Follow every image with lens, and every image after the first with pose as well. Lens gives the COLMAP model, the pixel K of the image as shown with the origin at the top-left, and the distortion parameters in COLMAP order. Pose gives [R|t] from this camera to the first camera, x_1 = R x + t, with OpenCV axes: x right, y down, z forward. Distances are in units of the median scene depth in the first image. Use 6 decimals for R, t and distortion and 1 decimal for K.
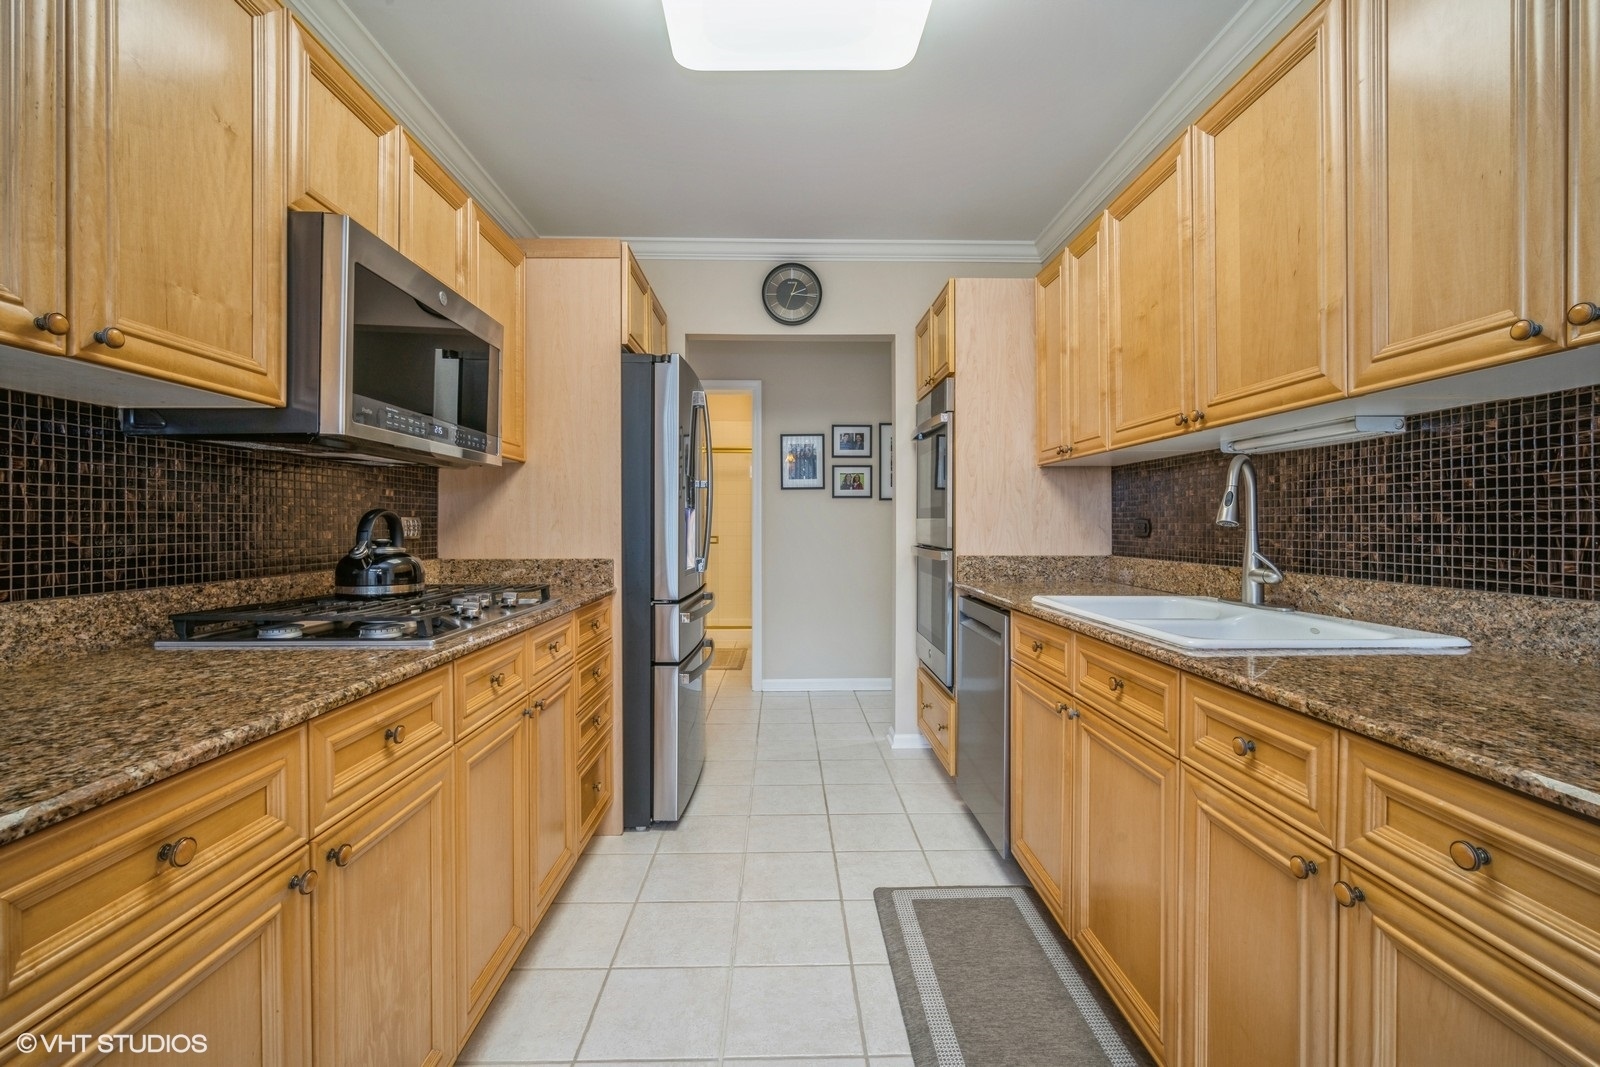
lens RADIAL K [[694.5, 0, 798.7], [0, 694.5, 524.1], [0, 0, 1]] dist [-0.003838, 0.000932]
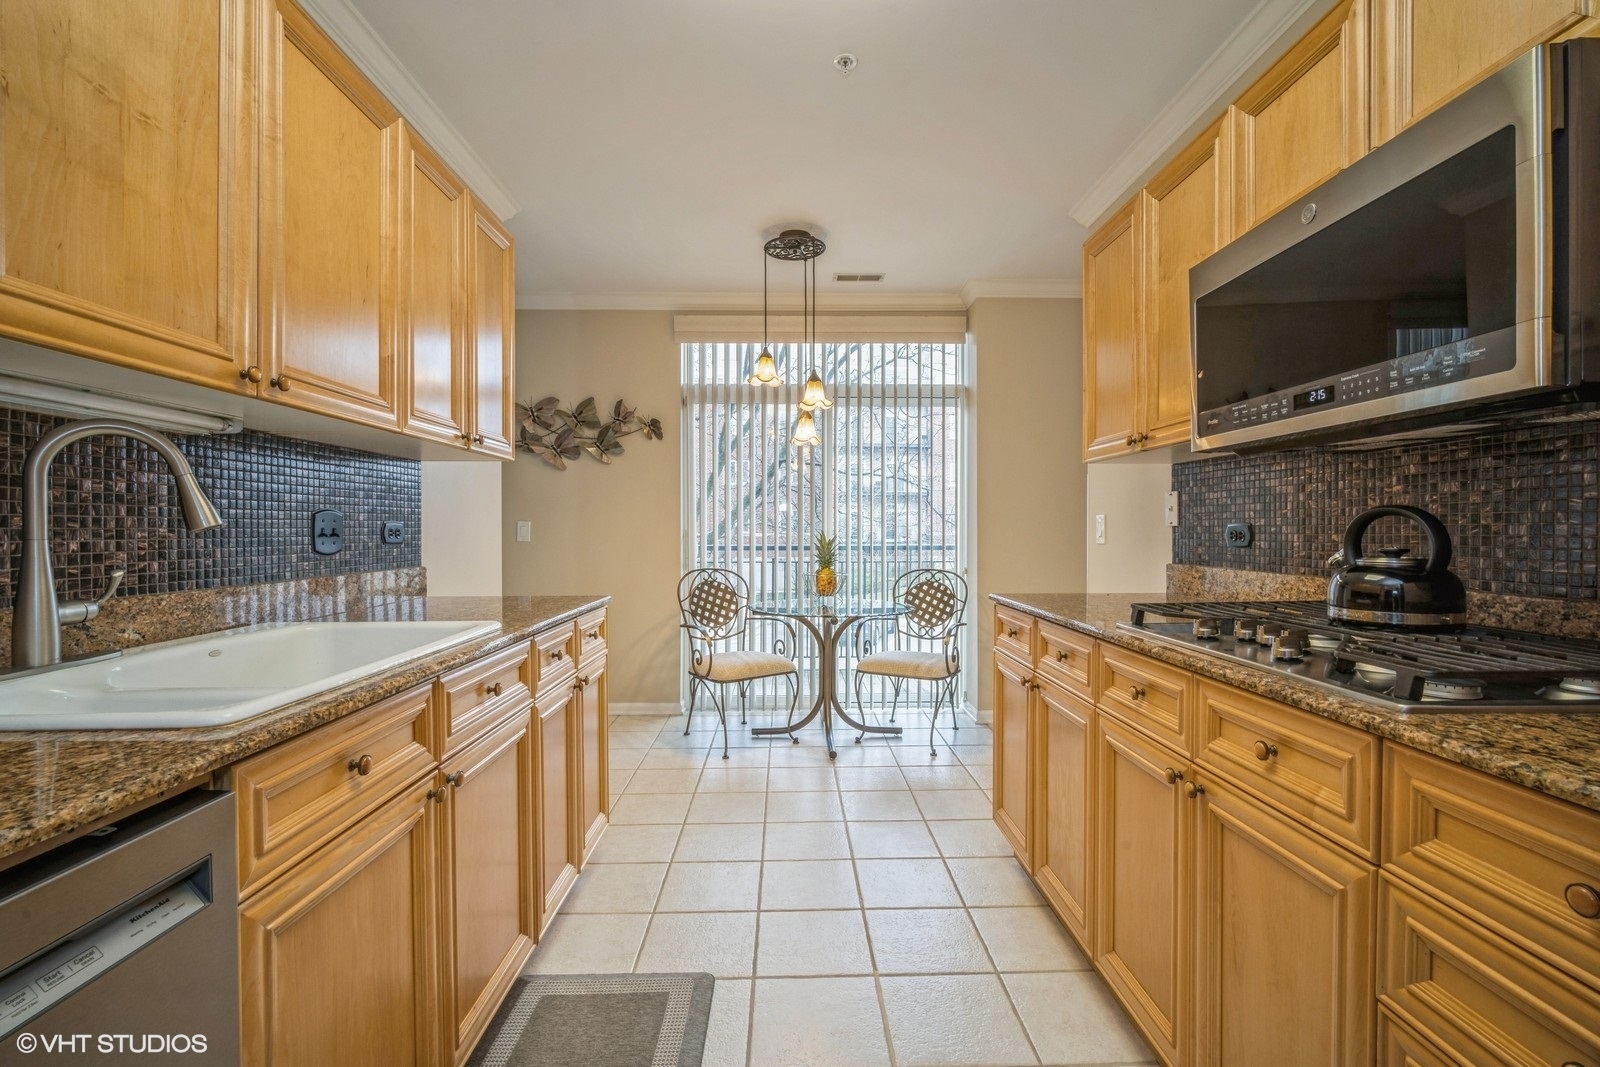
lens RADIAL K [[694.5, 0, 797.7], [0, 694.5, 529.6], [0, 0, 1]] dist [-0.003838, 0.000932]
pose [[-0.999951, 0.002646, 0.009573, 0.013388], [0.002652, 0.999996, 0.000621, 0.002086], [-0.009572, 0.000647, -0.999954, 1.806179]]
